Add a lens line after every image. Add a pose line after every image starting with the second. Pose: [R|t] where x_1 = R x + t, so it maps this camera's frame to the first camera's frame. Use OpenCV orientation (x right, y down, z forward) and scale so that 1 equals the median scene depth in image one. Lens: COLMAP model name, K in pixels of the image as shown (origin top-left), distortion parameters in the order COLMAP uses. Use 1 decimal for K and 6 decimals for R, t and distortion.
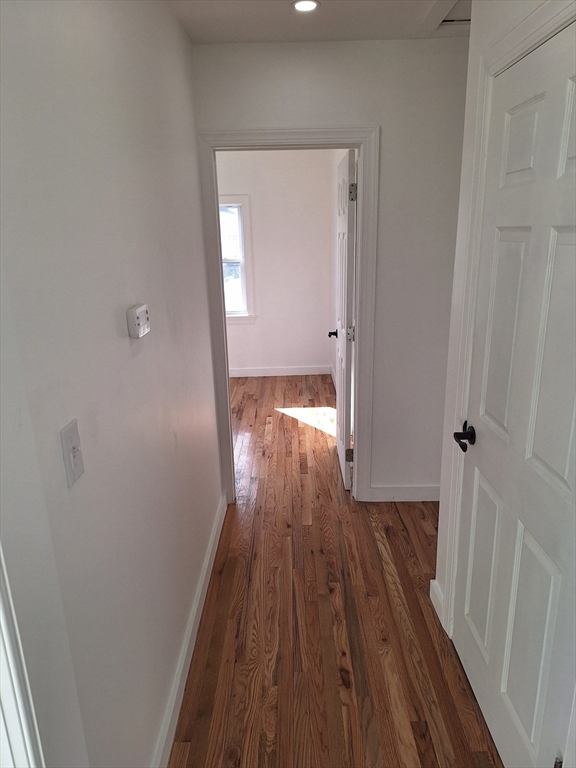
lens RADIAL K [[536.8, 0, 291.1], [0, 536.8, 389.4], [0, 0, 1]] dist [0.015500, -0.005647]
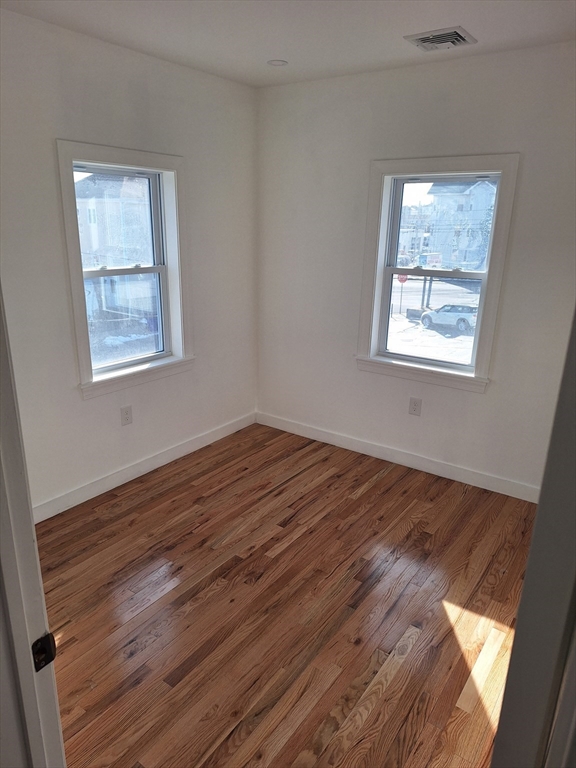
lens RADIAL K [[522.8, 0, 286.9], [0, 522.8, 376.7], [0, 0, 1]] dist [0.006423, -0.000598]
pose [[0.806209, 0.206723, -0.554339, 0.066115], [-0.206277, 0.976391, 0.064113, -0.144085], [0.554505, 0.062659, 0.829818, 0.491867]]
